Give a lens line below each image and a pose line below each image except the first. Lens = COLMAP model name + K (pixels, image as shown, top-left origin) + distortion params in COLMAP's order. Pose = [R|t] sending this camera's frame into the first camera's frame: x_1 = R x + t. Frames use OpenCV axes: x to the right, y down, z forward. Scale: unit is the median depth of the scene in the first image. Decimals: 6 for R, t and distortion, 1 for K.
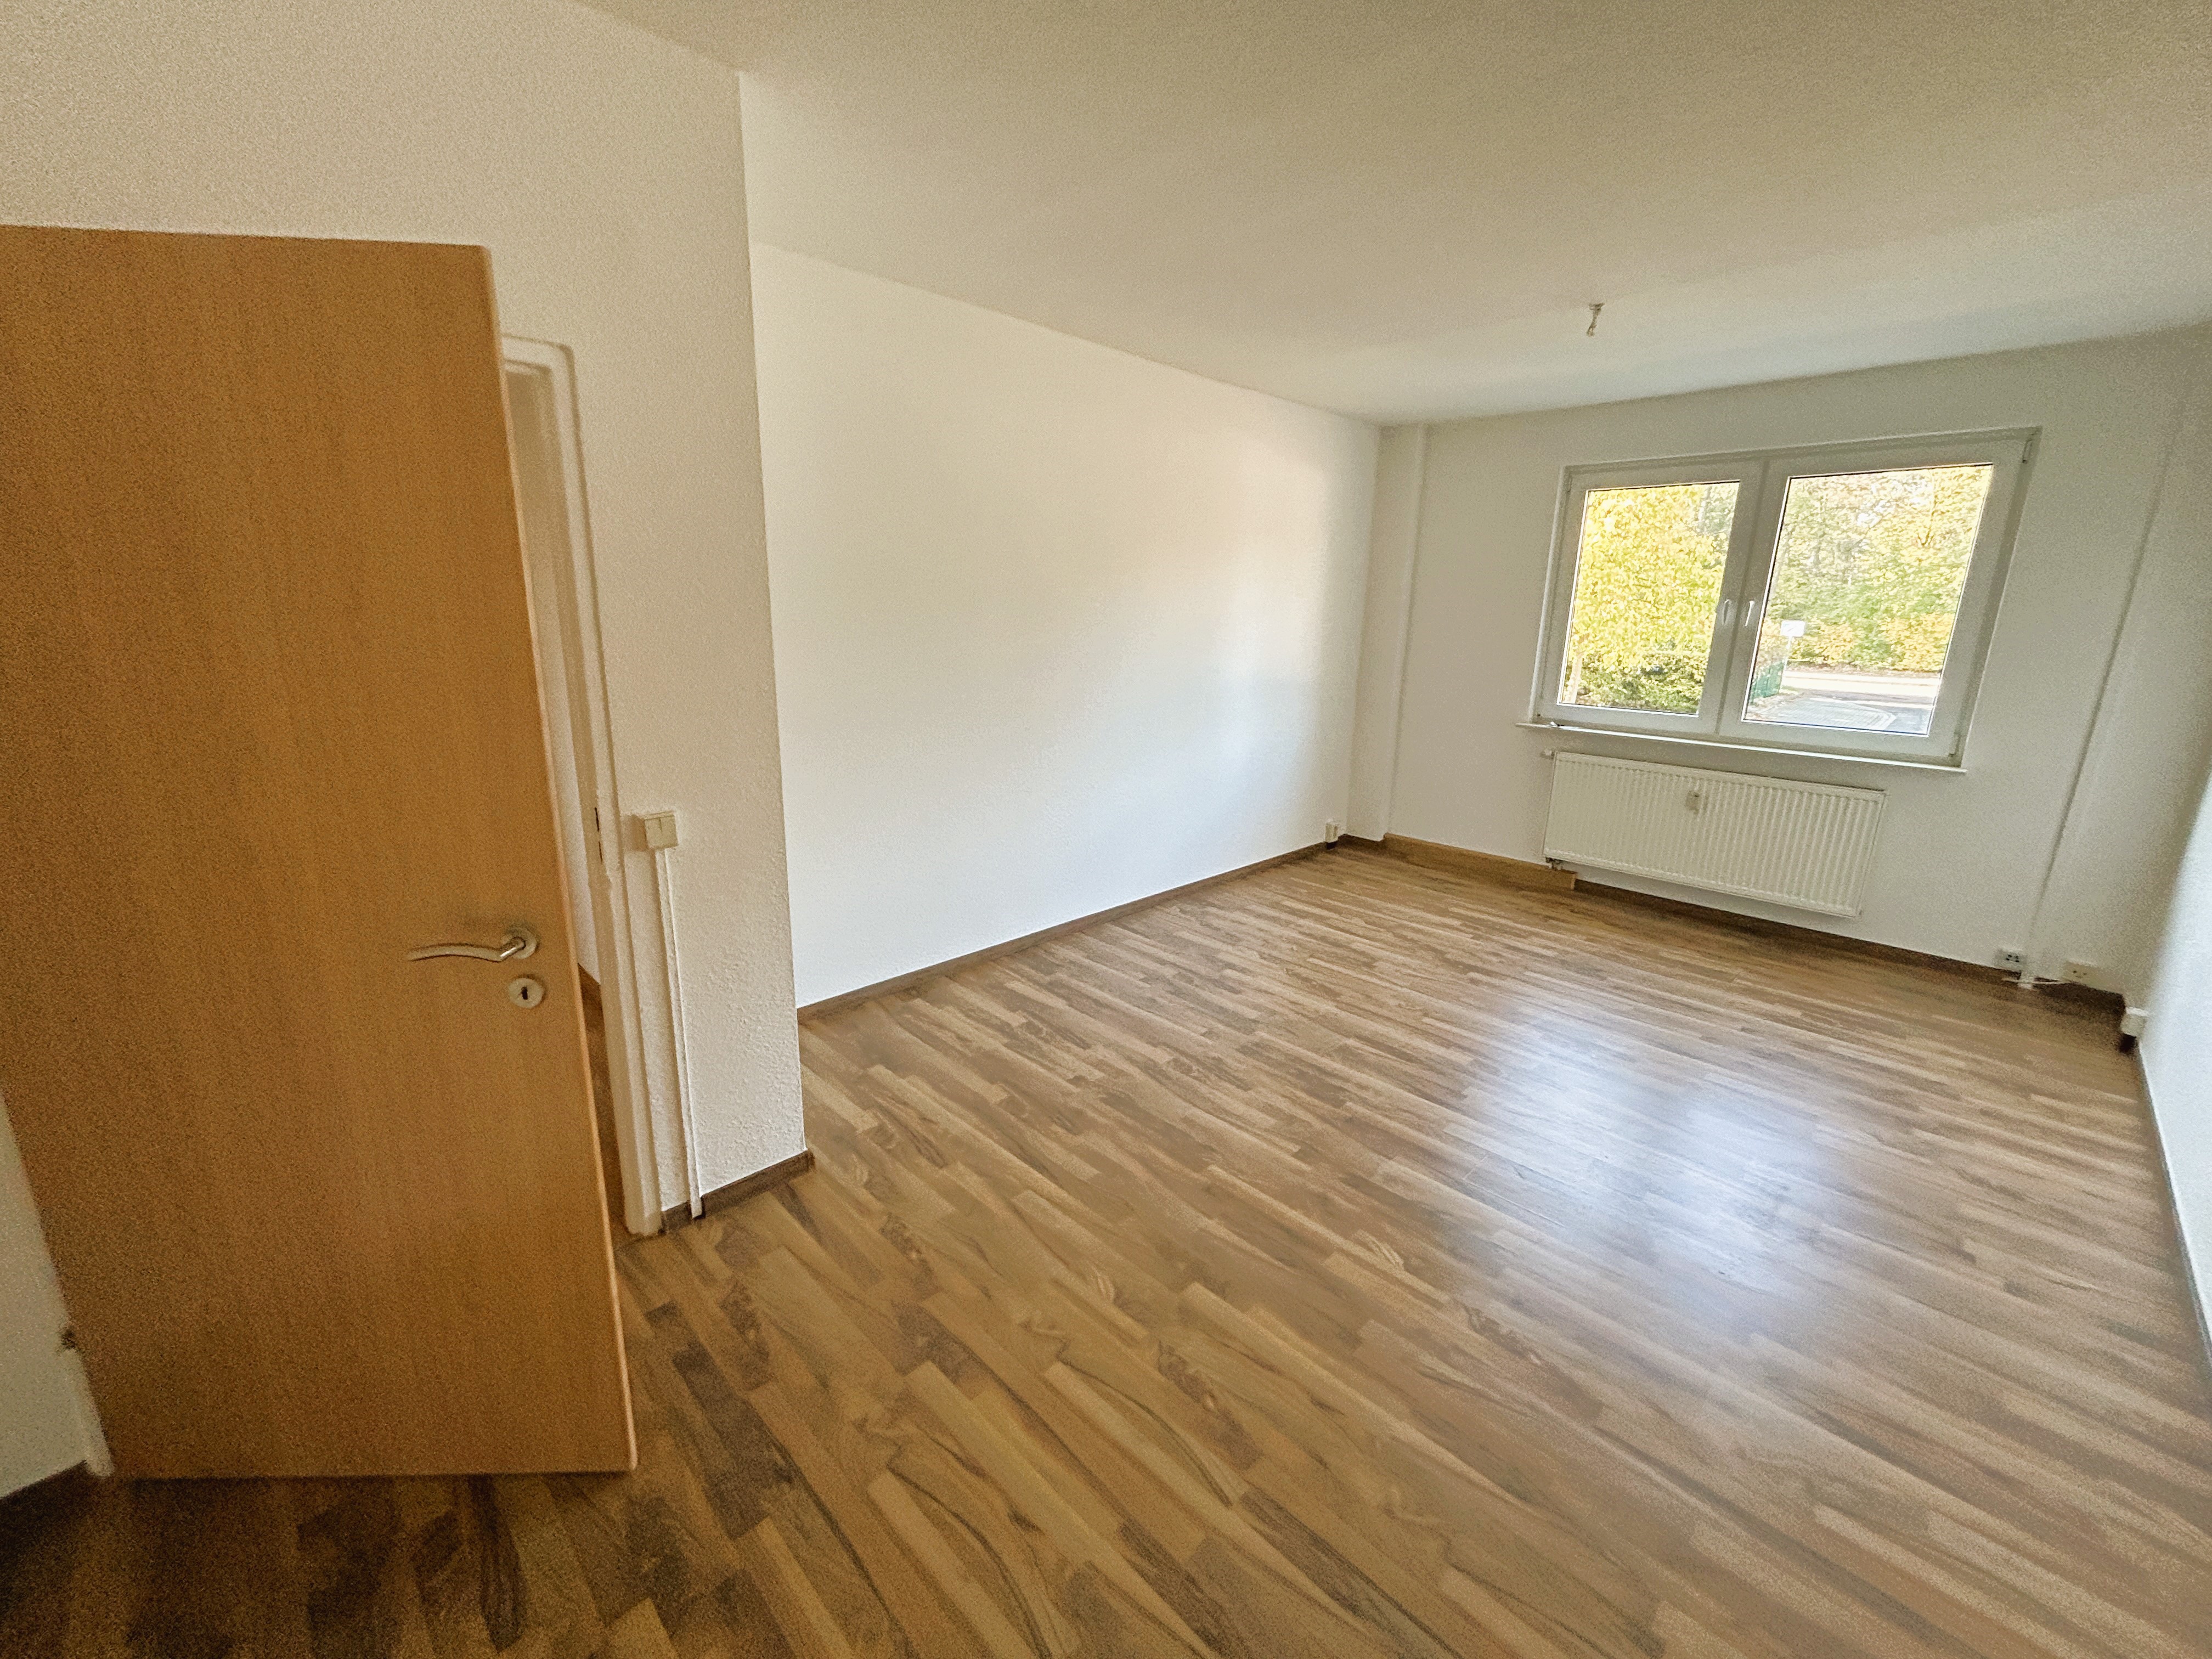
lens RADIAL K [[870.4, 0, 1092.5], [0, 870.4, 800.4], [0, 0, 1]] dist [0.001851, 0.000356]
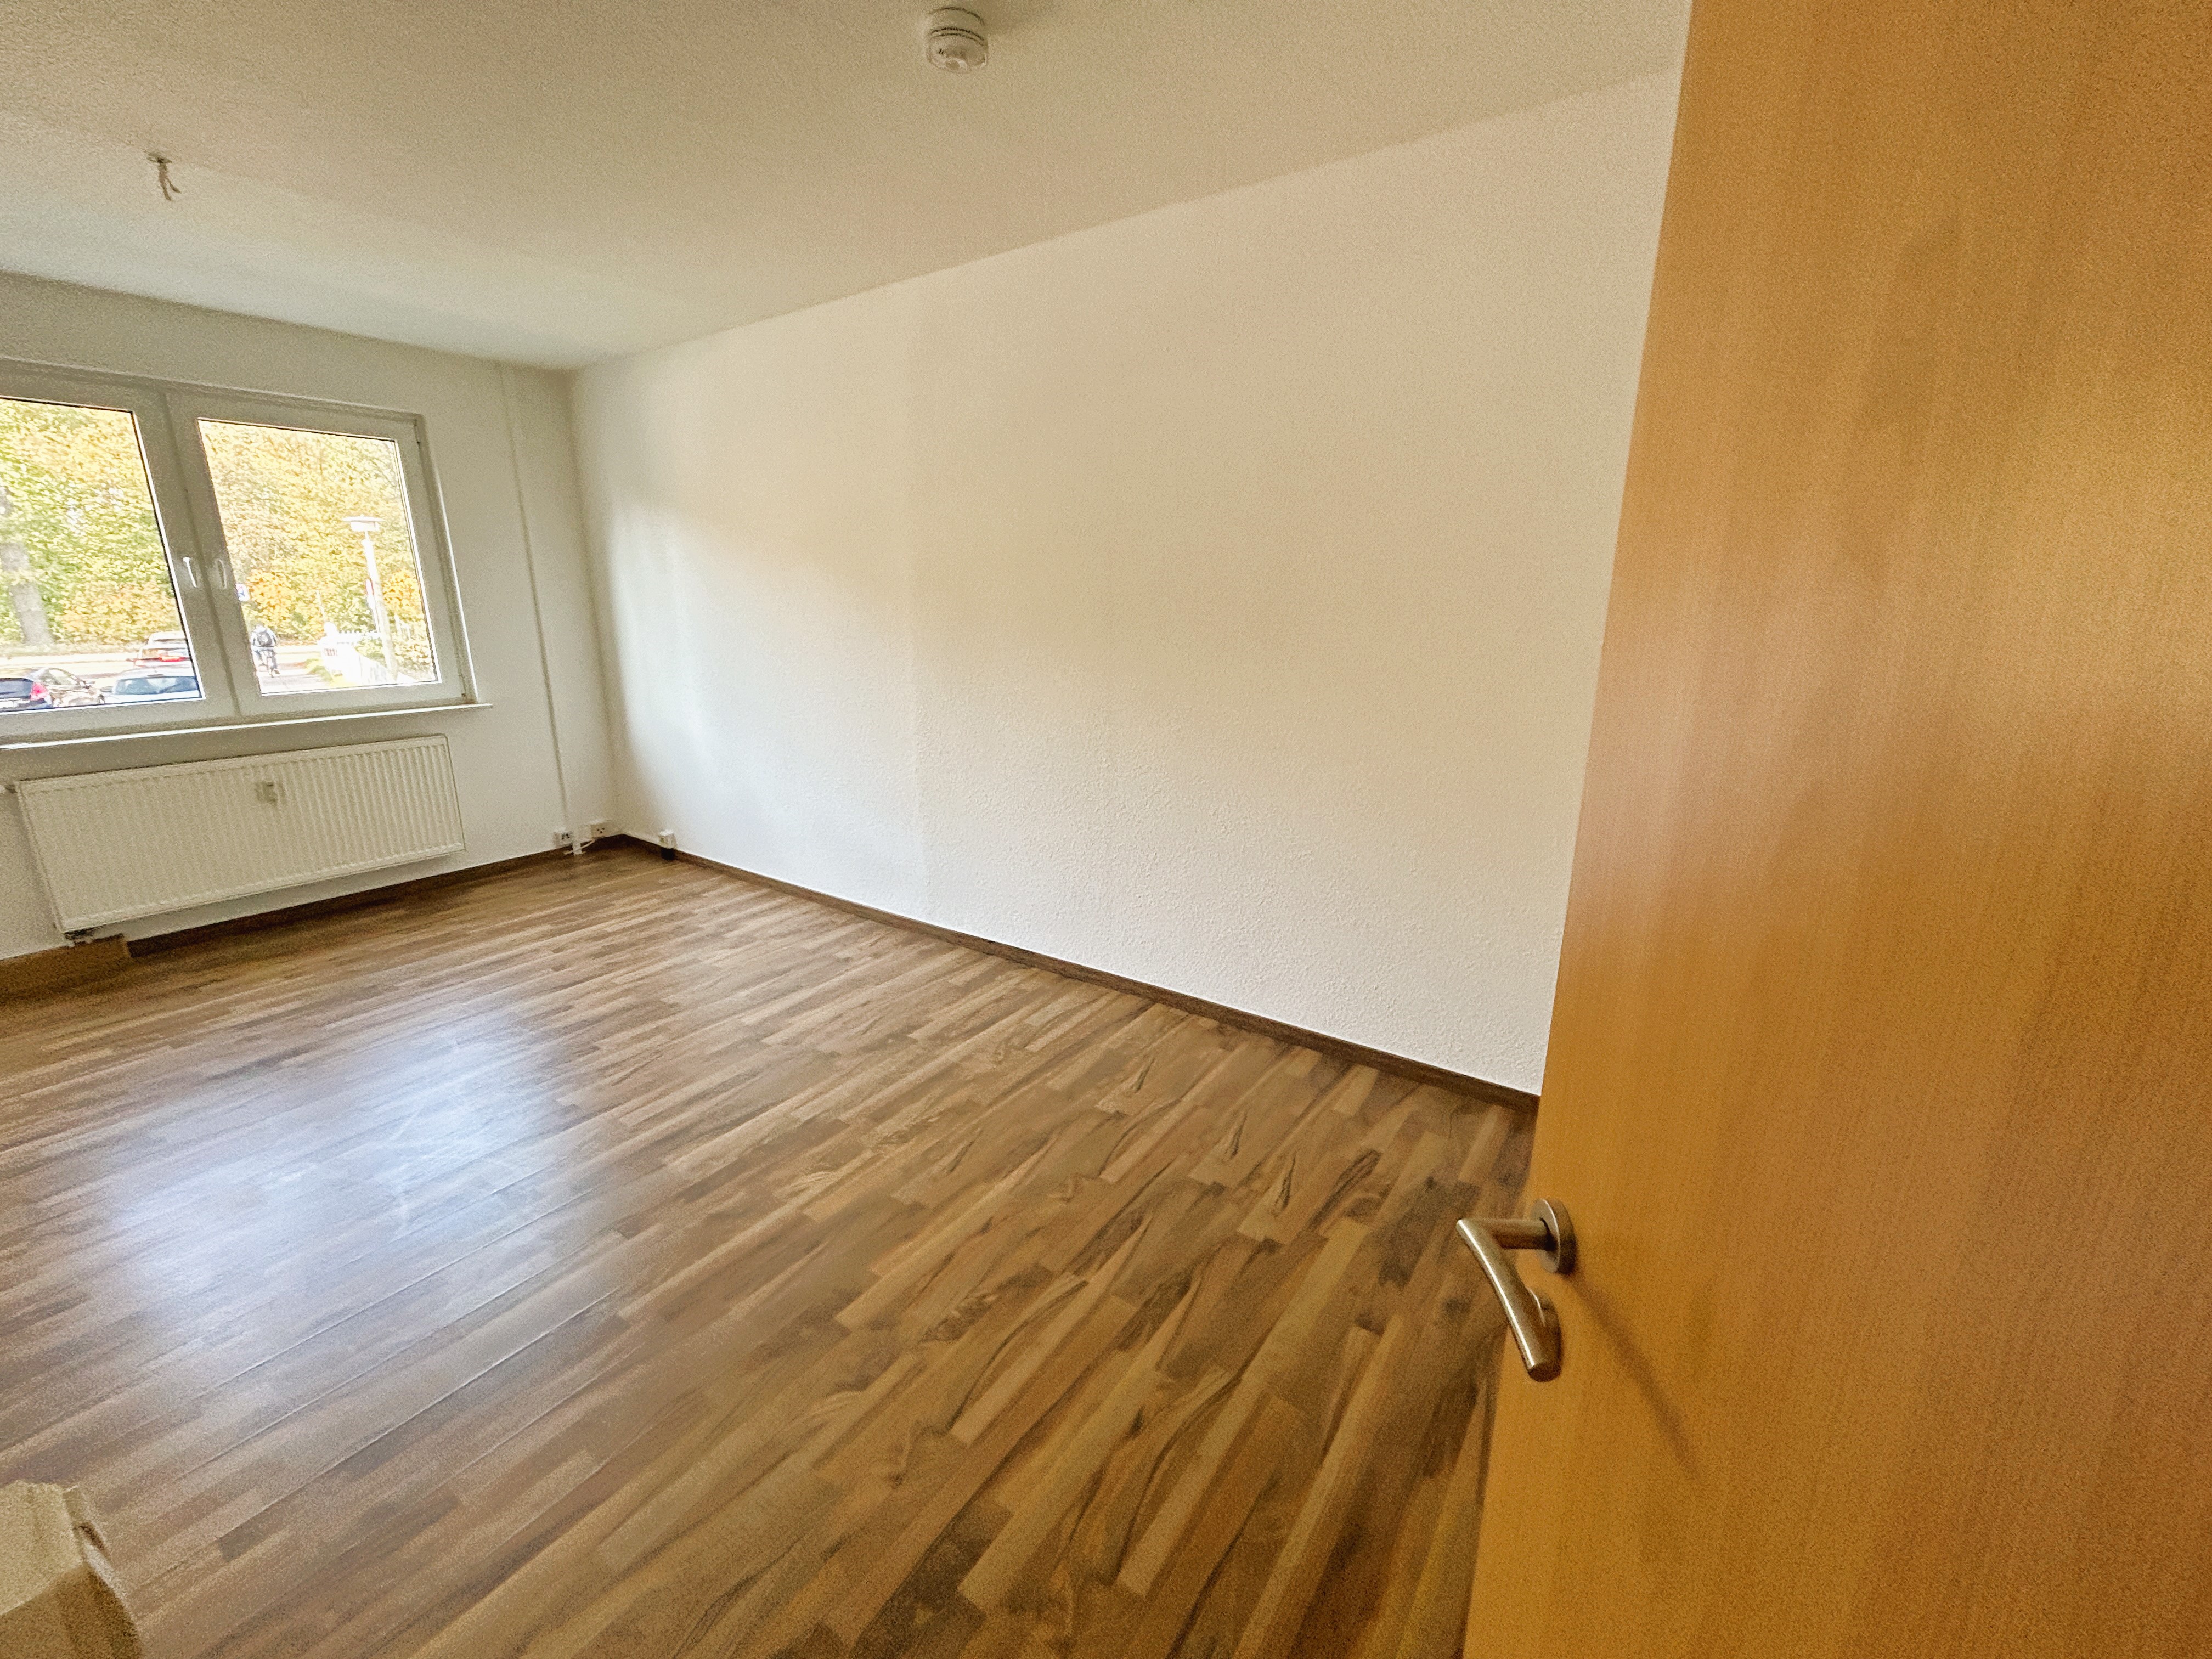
lens RADIAL K [[870.4, 0, 1092.5], [0, 870.4, 800.4], [0, 0, 1]] dist [0.001851, 0.000356]
pose [[-0.147017, -0.254322, 0.955880, -0.379198], [0.217675, 0.934371, 0.282079, -0.083630], [-0.964885, 0.249542, -0.082009, 0.402038]]
